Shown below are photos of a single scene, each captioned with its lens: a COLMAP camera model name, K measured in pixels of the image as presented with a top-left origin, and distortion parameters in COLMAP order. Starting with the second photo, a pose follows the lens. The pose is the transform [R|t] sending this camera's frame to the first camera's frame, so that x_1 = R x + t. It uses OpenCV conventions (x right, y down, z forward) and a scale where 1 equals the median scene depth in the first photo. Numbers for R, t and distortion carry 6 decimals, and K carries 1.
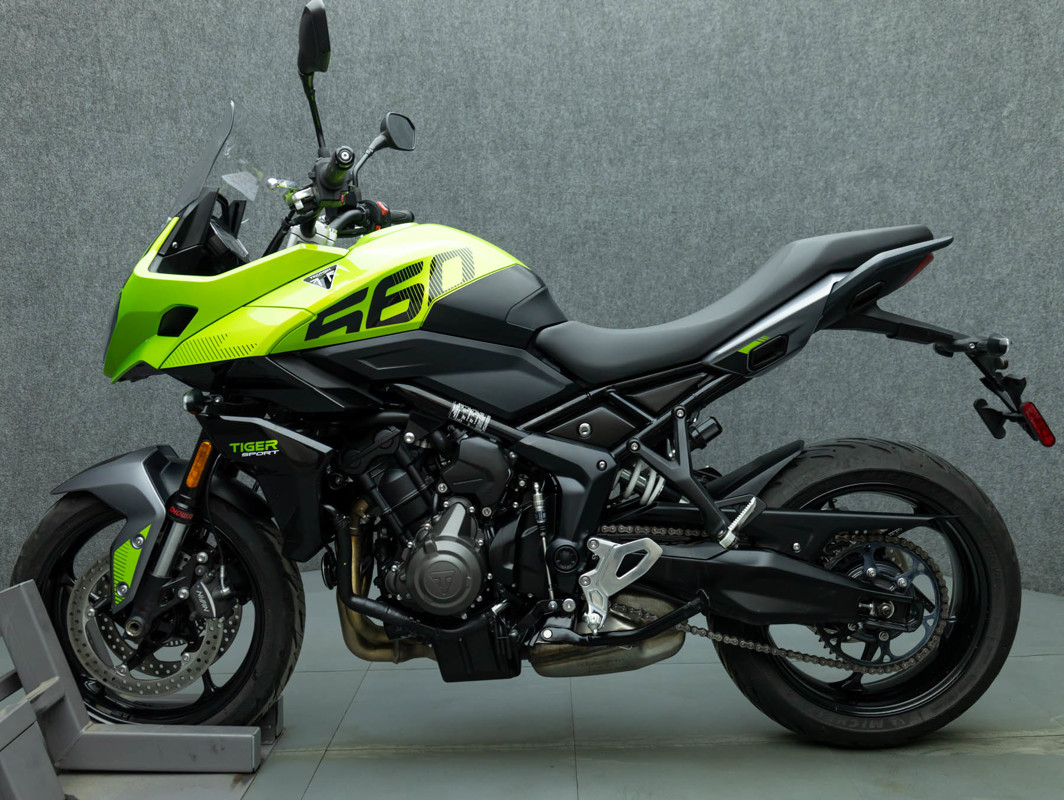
lens RADIAL K [[1024.1, 0, 542.4], [0, 1024.1, 431.5], [0, 0, 1]] dist [-0.049111, 0.000000]
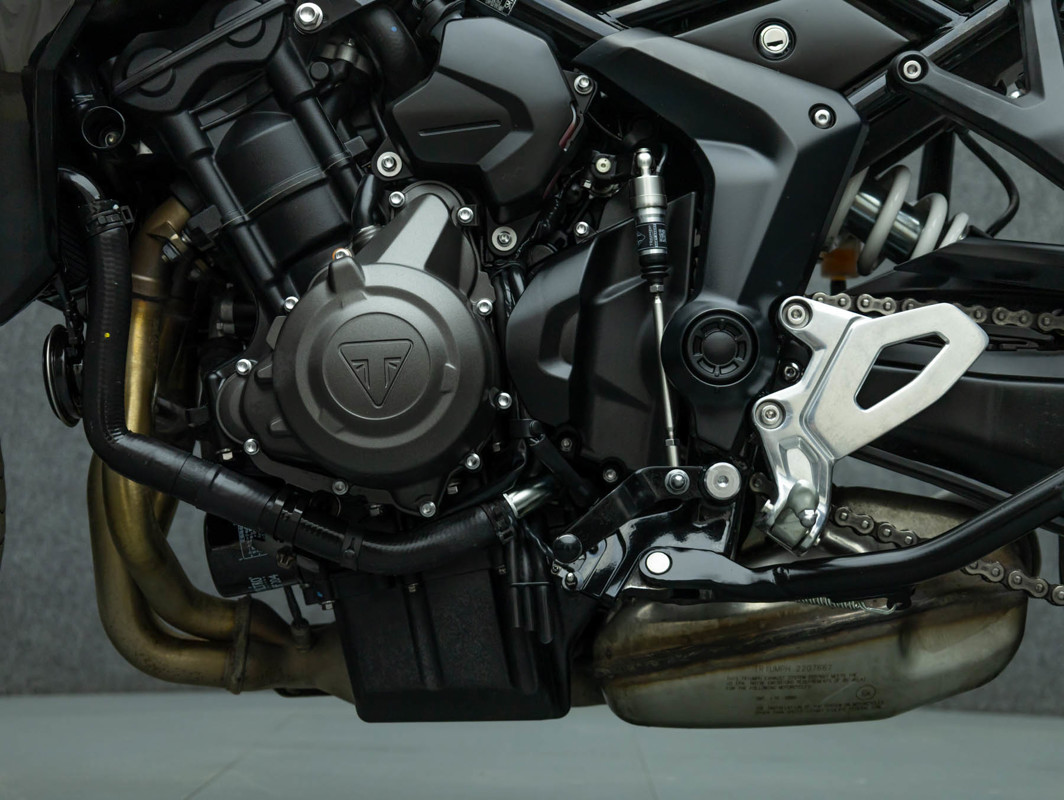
lens RADIAL K [[1715.9, 0, 529.3], [0, 1715.9, 498.7], [0, 0, 1]] dist [0.034642, 0.000000]
pose [[0.998690, 0.048226, -0.017099, -0.030372], [-0.049994, 0.990843, -0.125419, 0.251901], [0.010895, 0.126109, 0.991957, 0.398628]]
